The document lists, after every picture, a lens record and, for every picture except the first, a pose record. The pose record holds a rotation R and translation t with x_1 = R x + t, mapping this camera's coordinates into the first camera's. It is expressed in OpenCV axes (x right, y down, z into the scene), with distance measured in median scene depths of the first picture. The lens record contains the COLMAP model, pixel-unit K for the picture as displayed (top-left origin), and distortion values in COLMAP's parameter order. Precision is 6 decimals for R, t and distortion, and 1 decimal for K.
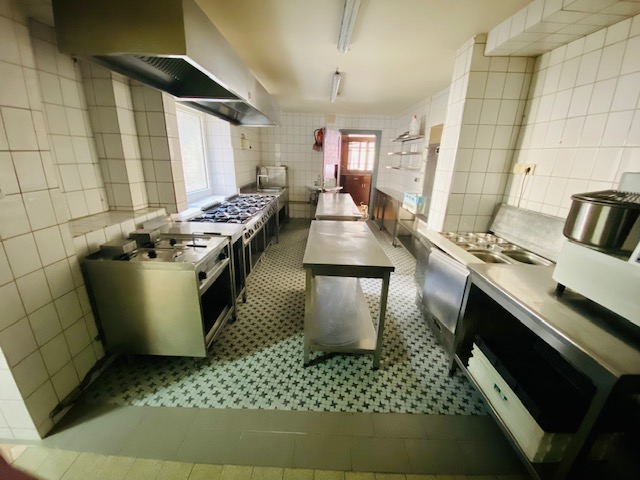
lens RADIAL K [[264.4, 0, 317.5], [0, 264.4, 239.8], [0, 0, 1]] dist [0.016261, -0.001444]
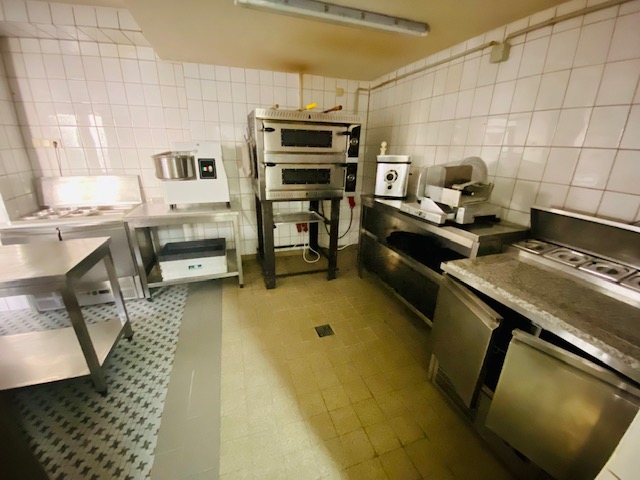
lens RADIAL K [[264.4, 0, 319.8], [0, 264.4, 237.0], [0, 0, 1]] dist [0.016261, -0.001444]
pose [[-0.352738, -0.332374, 0.874702, -0.950334], [0.268345, 0.859592, 0.434847, -0.135540], [-0.896419, 0.388109, -0.214019, 0.448799]]
